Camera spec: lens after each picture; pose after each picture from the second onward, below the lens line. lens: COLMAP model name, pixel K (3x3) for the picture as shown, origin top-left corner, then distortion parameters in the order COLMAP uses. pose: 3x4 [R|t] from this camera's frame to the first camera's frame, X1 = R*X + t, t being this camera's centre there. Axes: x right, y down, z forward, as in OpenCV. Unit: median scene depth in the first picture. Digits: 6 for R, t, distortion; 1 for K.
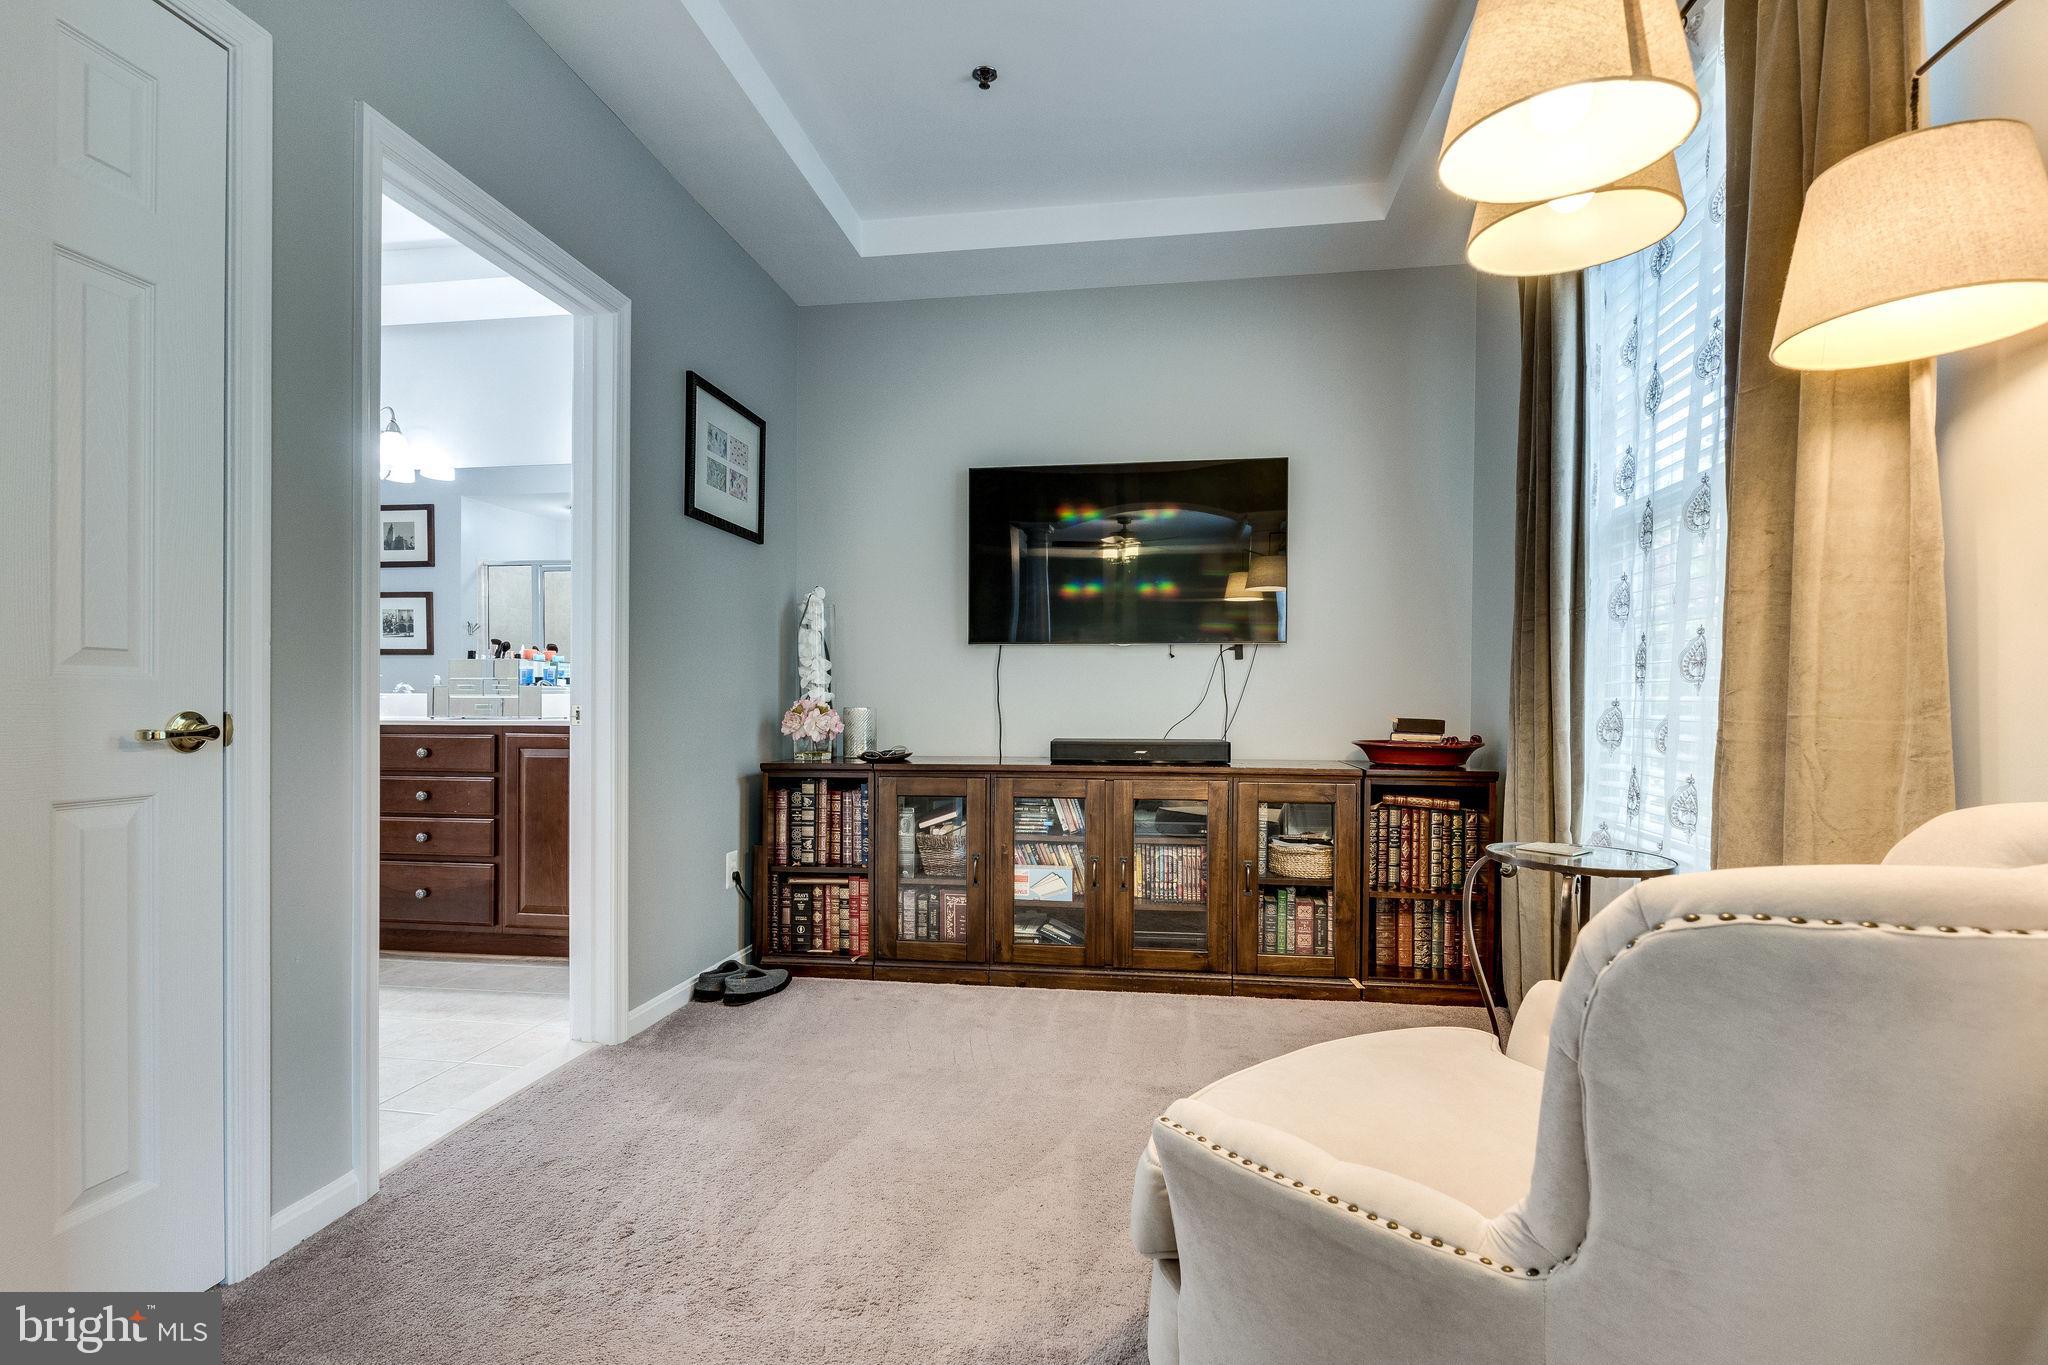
lens RADIAL K [[989.6, 0, 1008.9], [0, 989.6, 704.0], [0, 0, 1]] dist [-0.000199, 0.000056]
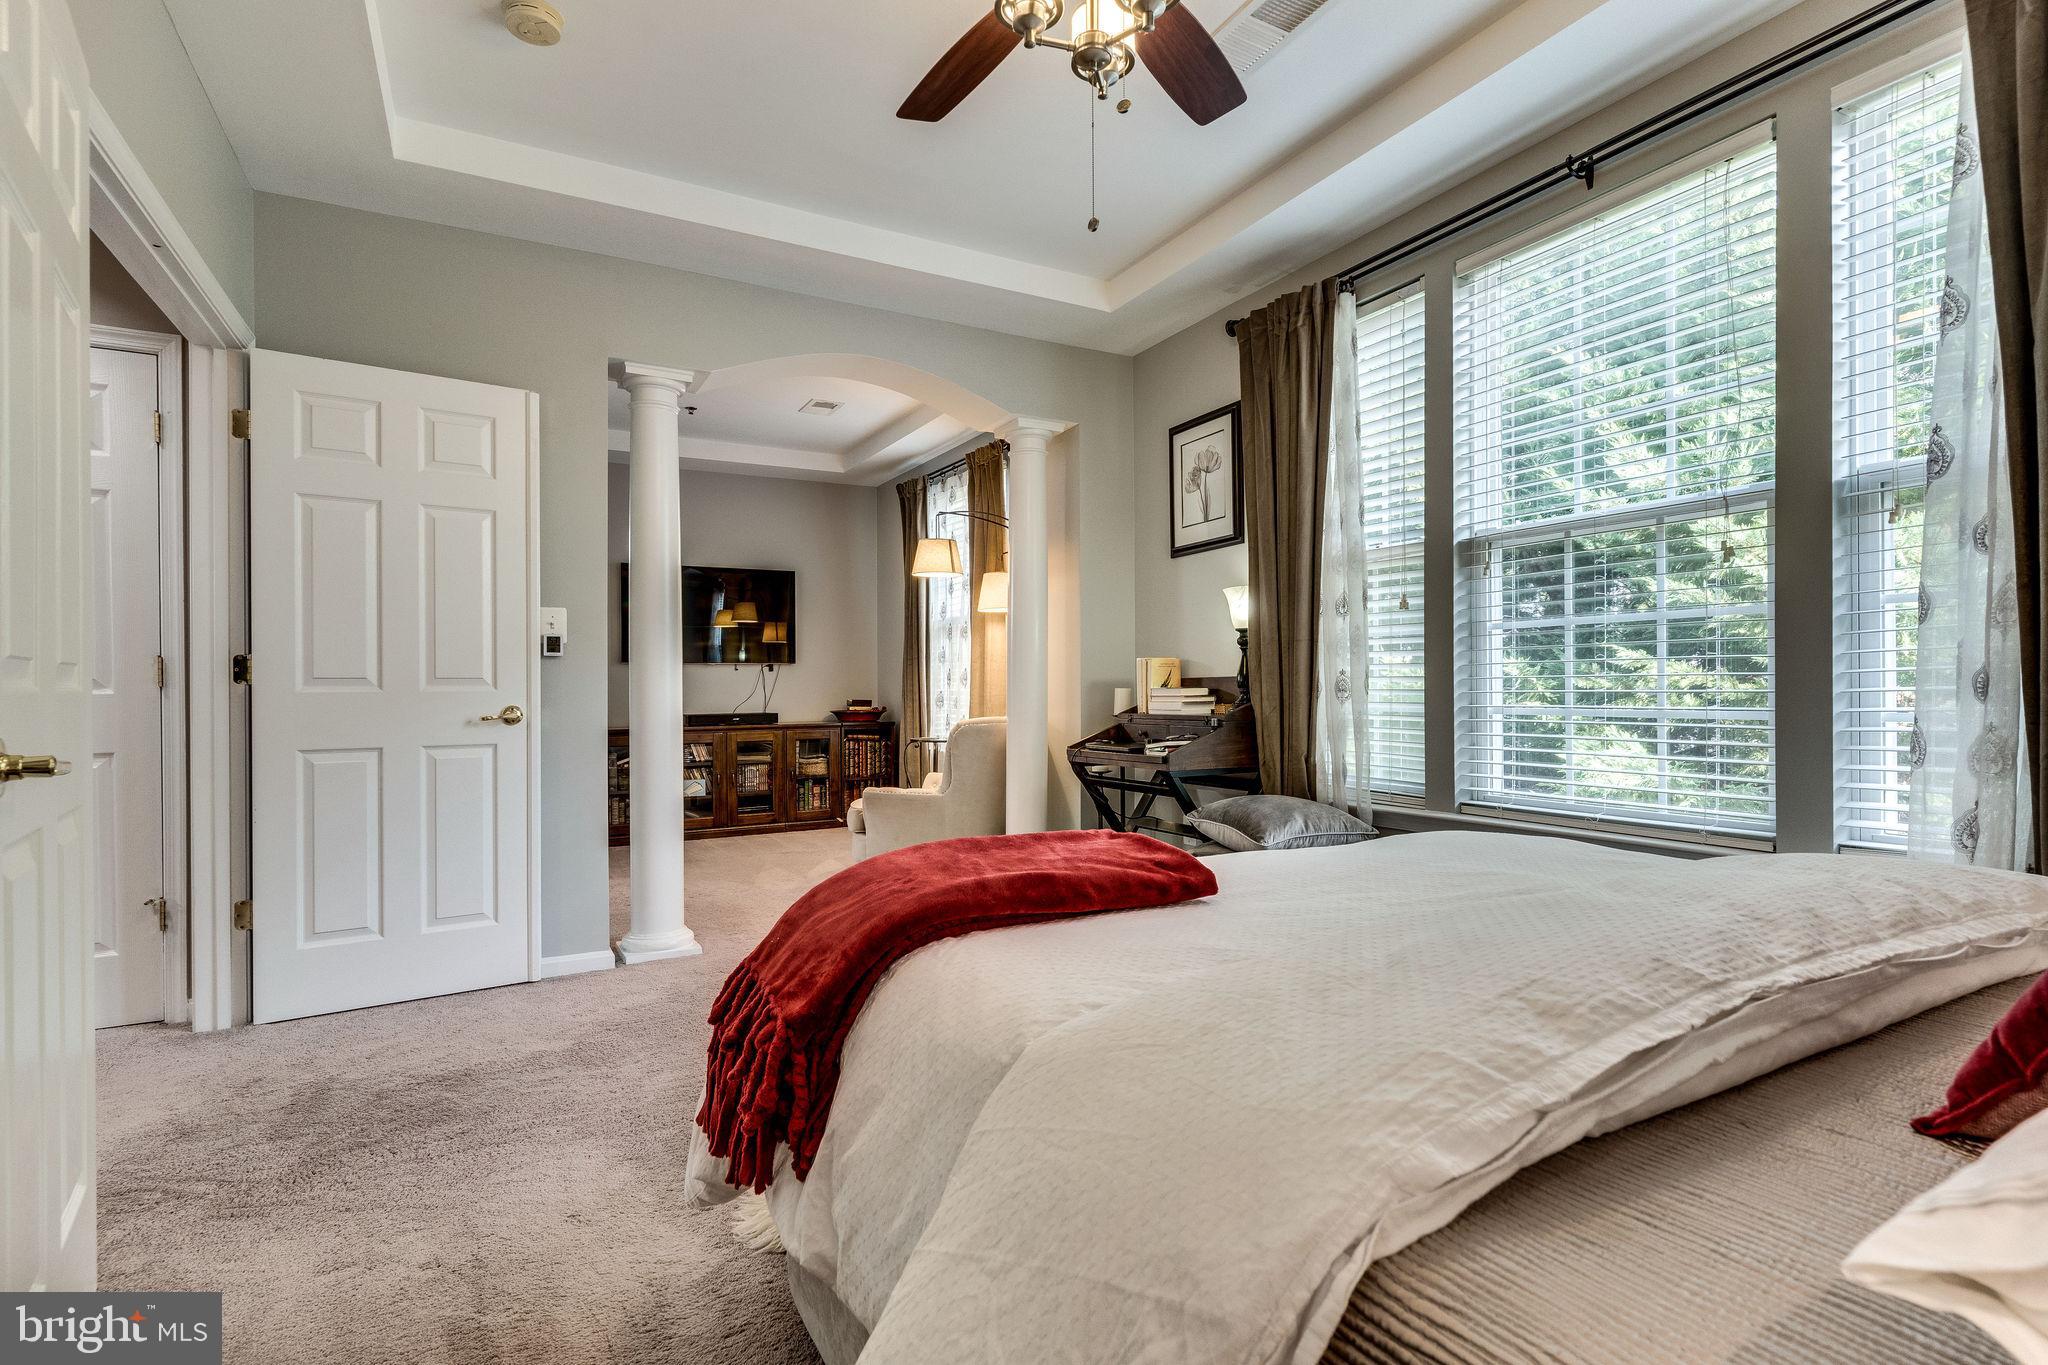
lens RADIAL K [[989.6, 0, 1025.1], [0, 989.6, 688.8], [0, 0, 1]] dist [-0.000199, 0.000056]
pose [[0.783803, -0.012470, 0.620884, -0.675086], [0.014200, 0.999897, 0.002156, -0.008601], [-0.620847, 0.007127, 0.783899, -0.966120]]
